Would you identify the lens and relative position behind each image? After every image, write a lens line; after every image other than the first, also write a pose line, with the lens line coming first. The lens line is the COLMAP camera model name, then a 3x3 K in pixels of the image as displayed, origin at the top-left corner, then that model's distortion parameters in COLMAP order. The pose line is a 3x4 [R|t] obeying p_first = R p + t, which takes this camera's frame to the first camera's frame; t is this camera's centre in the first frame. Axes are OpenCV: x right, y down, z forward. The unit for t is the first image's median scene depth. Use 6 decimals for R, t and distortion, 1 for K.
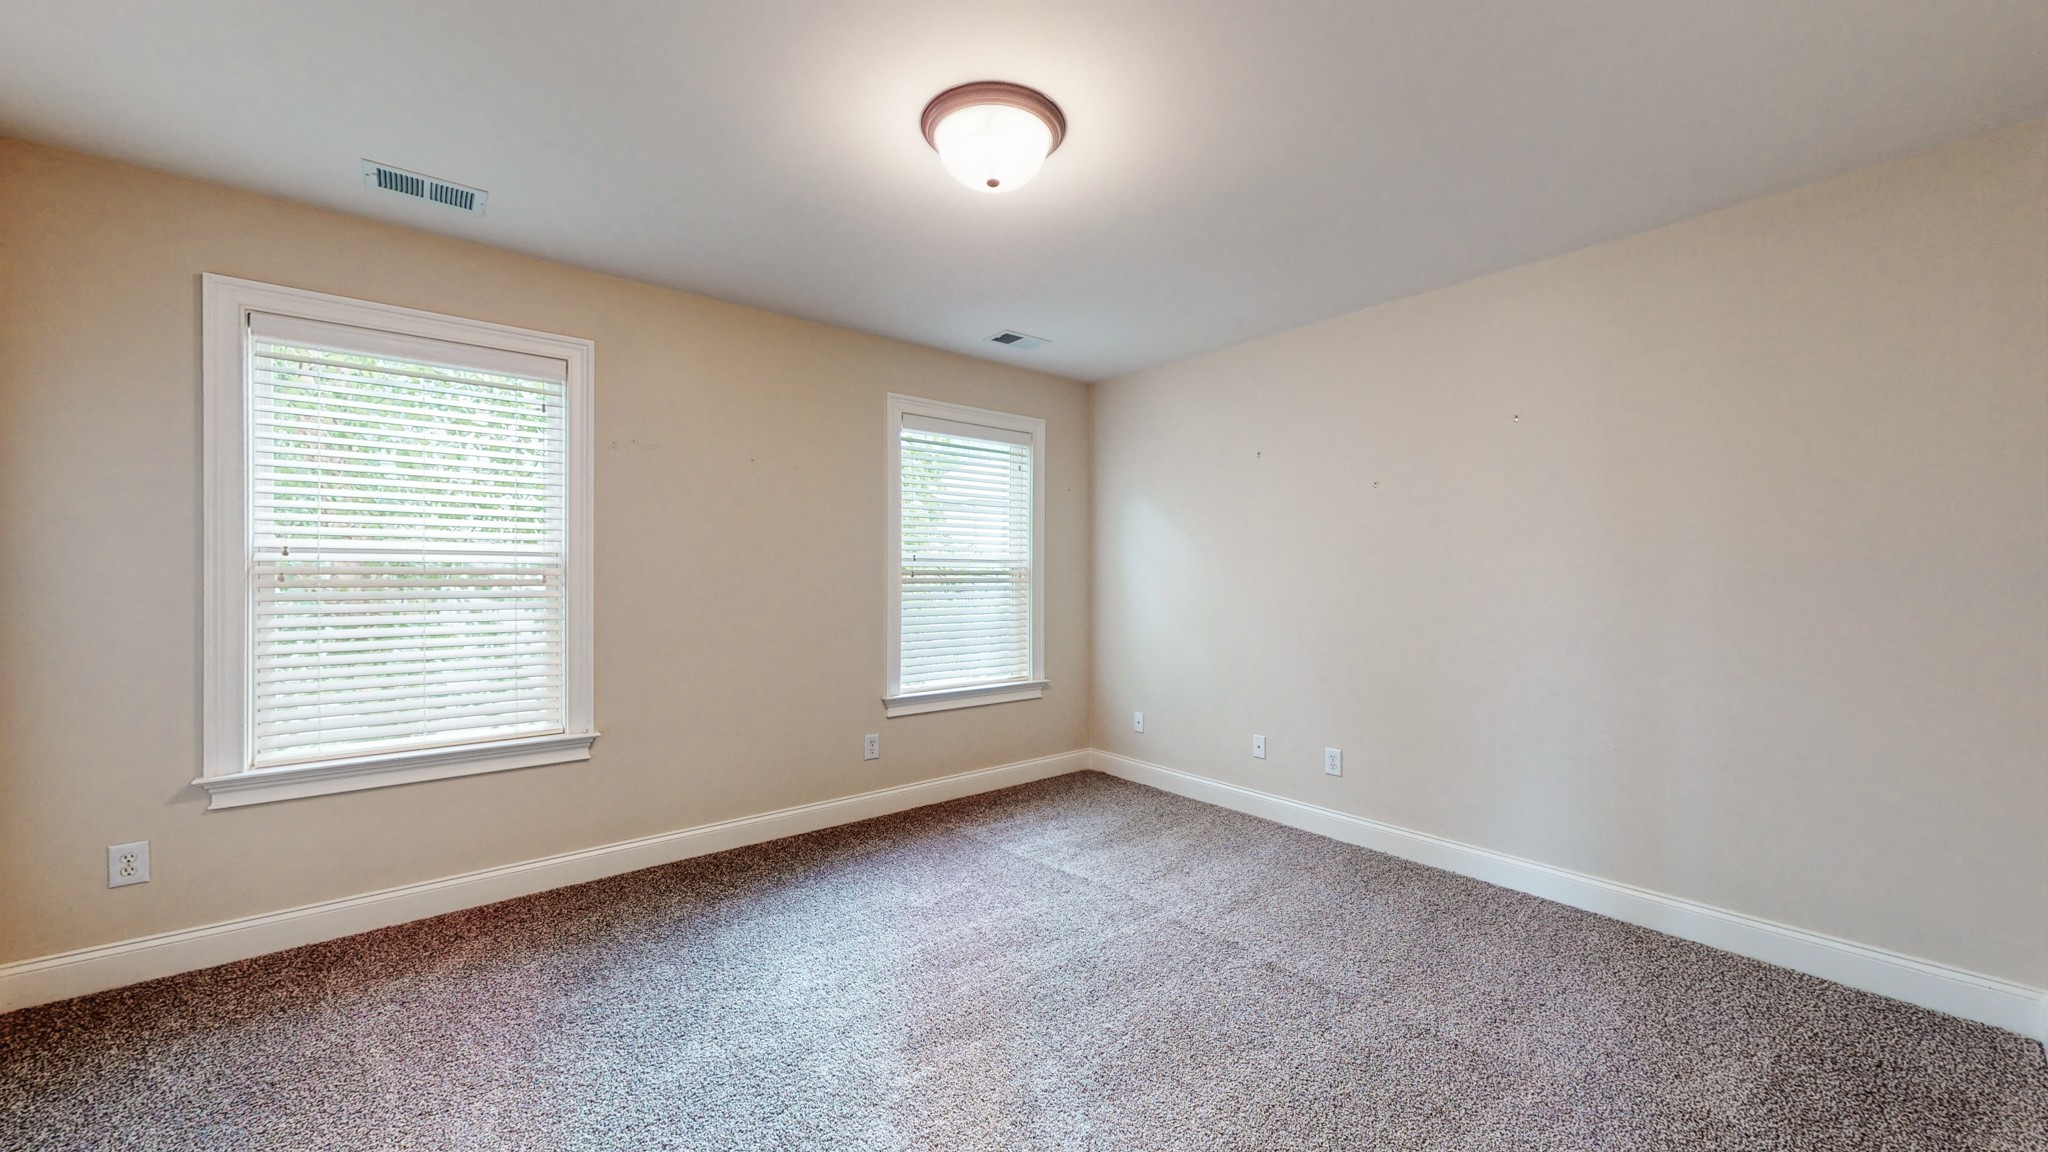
lens RADIAL K [[752.9, 0, 1017.2], [0, 752.9, 571.1], [0, 0, 1]] dist [0.001305, -0.000204]
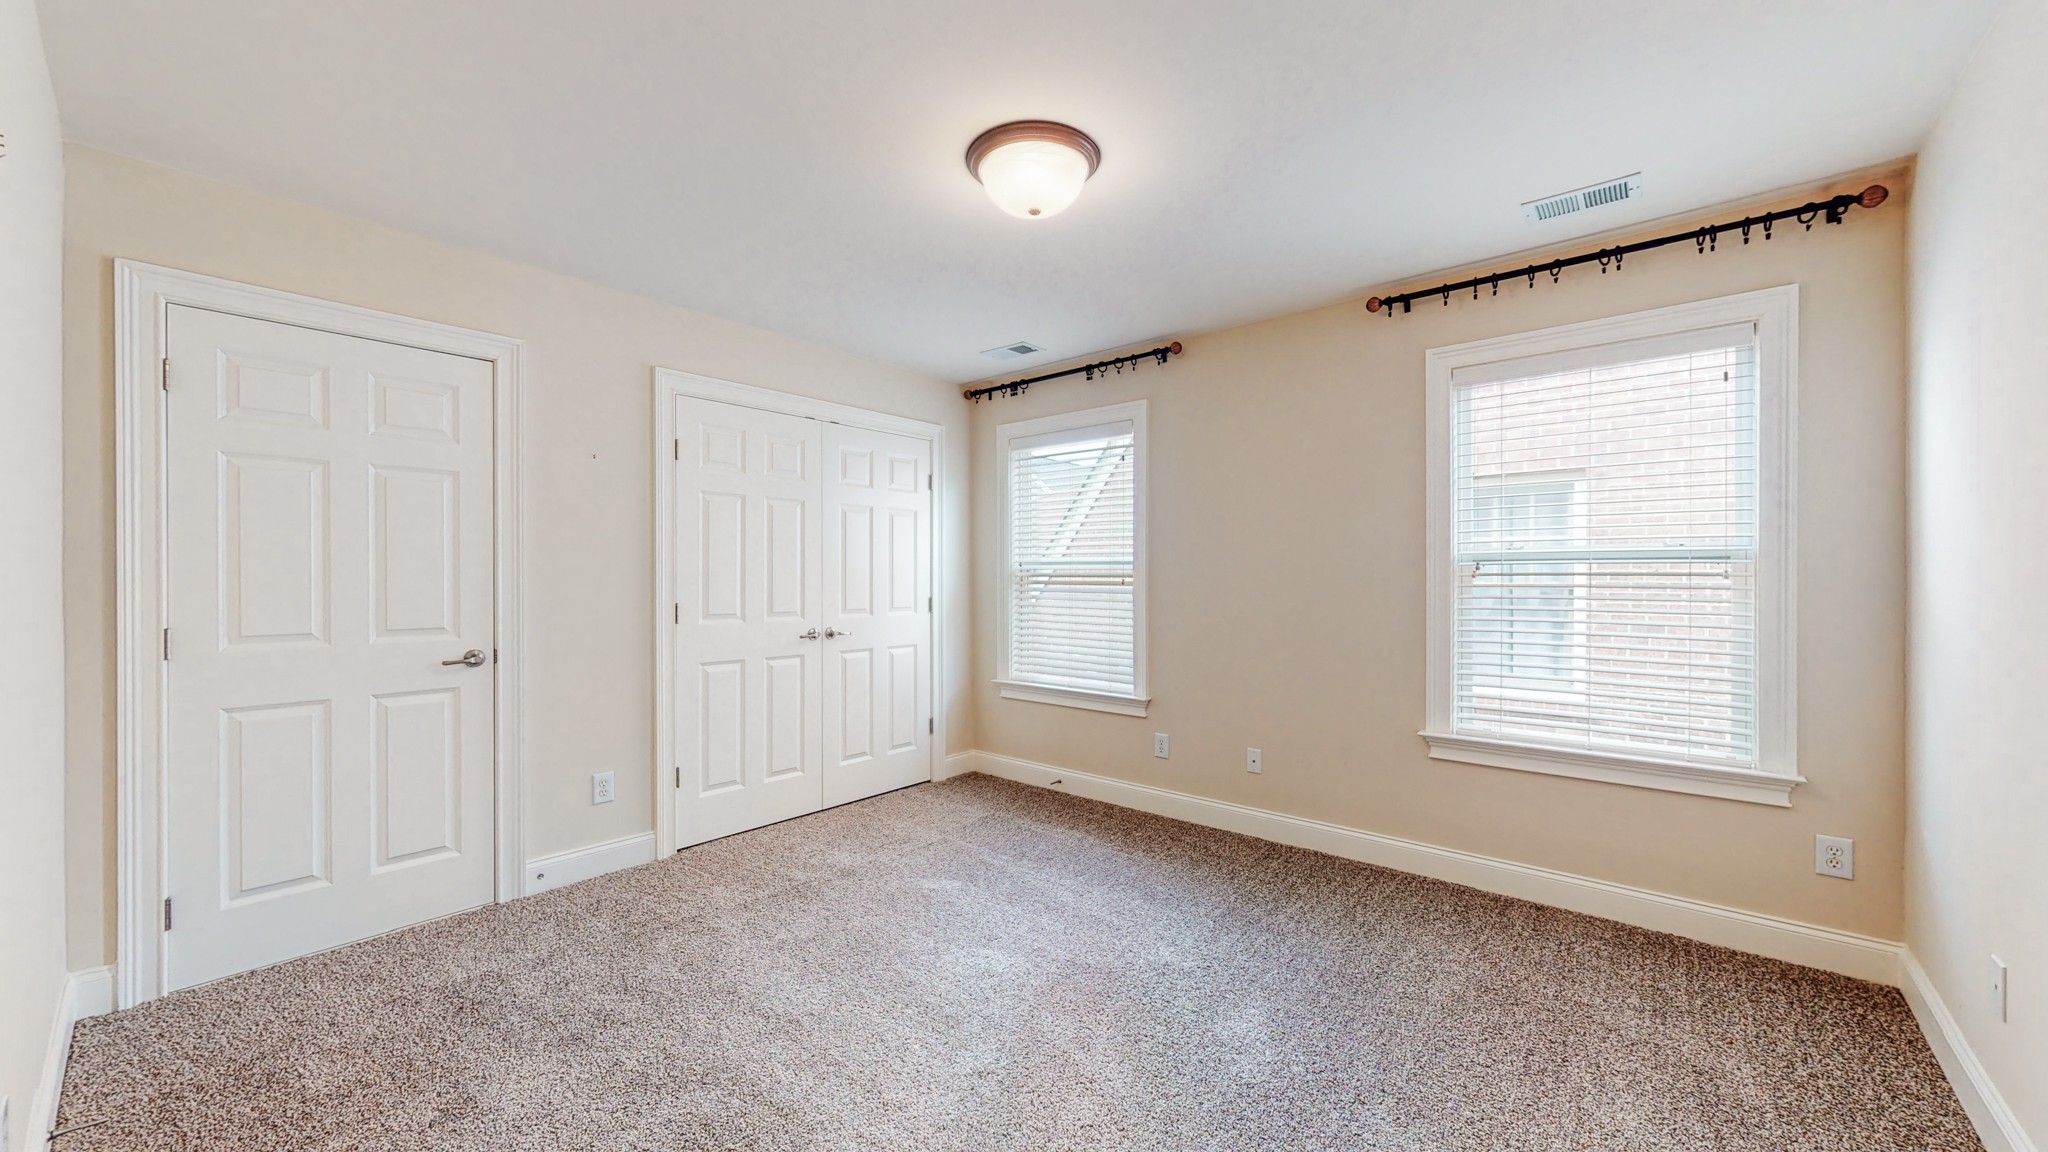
lens RADIAL K [[752.9, 0, 1025.9], [0, 752.9, 578.2], [0, 0, 1]] dist [0.001305, -0.000204]
pose [[0.179819, 0.003345, -0.983694, 0.531923], [0.002098, 0.999991, 0.003783, 0.000147], [0.983697, -0.002744, 0.179810, 0.438134]]
